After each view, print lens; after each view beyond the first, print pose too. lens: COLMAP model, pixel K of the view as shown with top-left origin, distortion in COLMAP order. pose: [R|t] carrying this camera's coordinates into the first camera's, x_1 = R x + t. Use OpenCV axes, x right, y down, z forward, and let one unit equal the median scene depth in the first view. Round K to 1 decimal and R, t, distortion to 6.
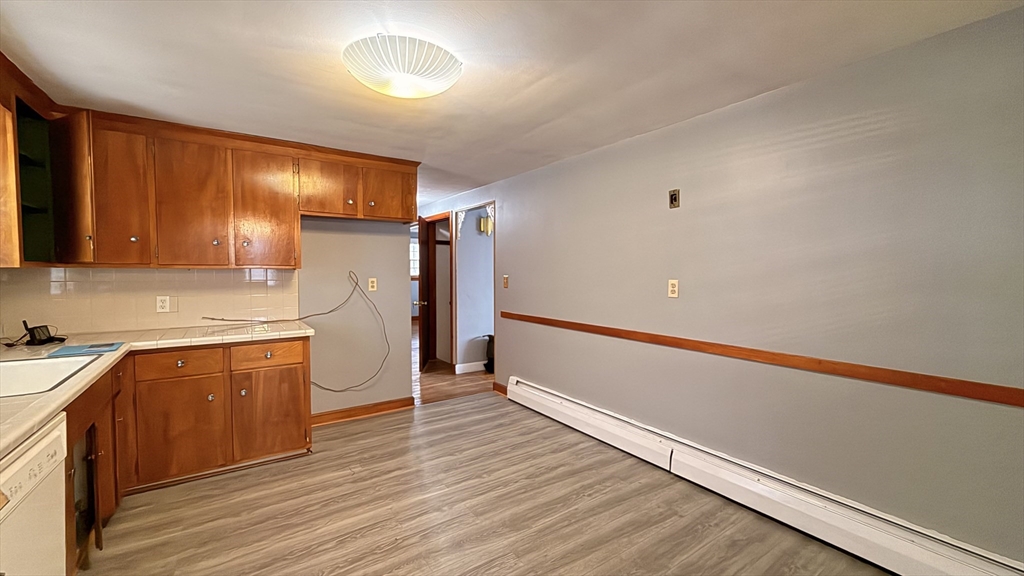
lens RADIAL K [[411.2, 0, 508.7], [0, 411.2, 289.0], [0, 0, 1]] dist [0.001081, -0.000002]
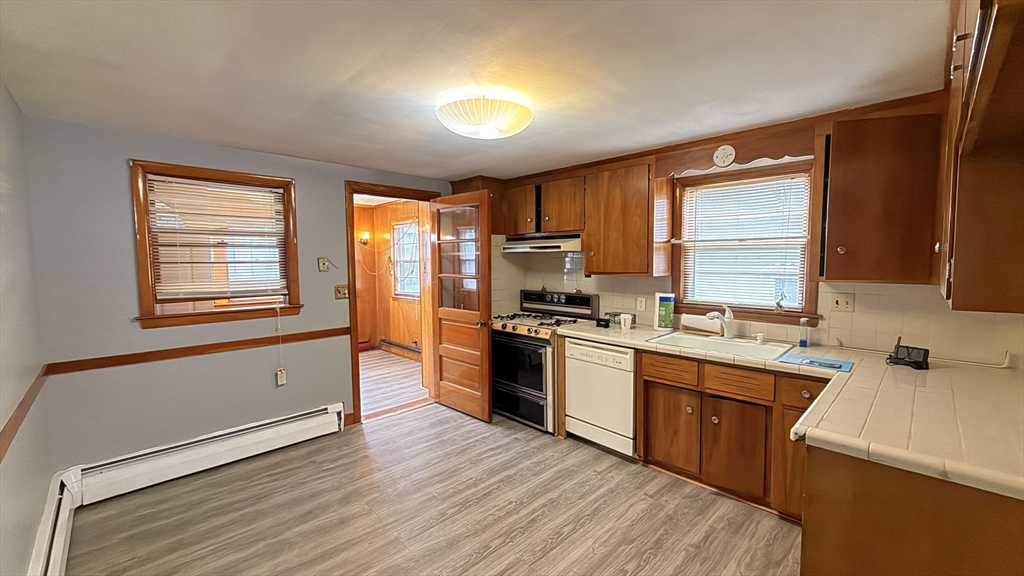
lens RADIAL K [[411.2, 0, 520.3], [0, 411.2, 287.8], [0, 0, 1]] dist [0.001081, -0.000002]
pose [[-0.985477, 0.017102, -0.168947, -0.124350], [0.000519, 0.995215, 0.097711, -0.149751], [0.169809, 0.096204, -0.980770, 1.966772]]
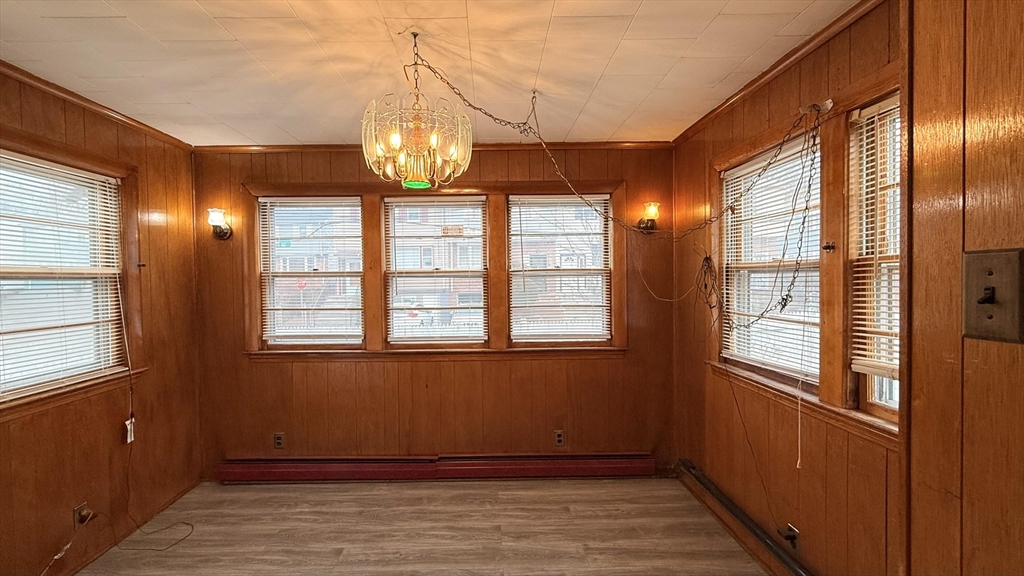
lens RADIAL K [[411.2, 0, 507.1], [0, 411.2, 292.1], [0, 0, 1]] dist [0.001081, -0.000002]
pose [[-0.826867, -0.000993, 0.562397, -0.013681], [0.027214, 0.998756, 0.041775, -0.103763], [-0.561739, 0.049847, -0.825811, 1.130982]]
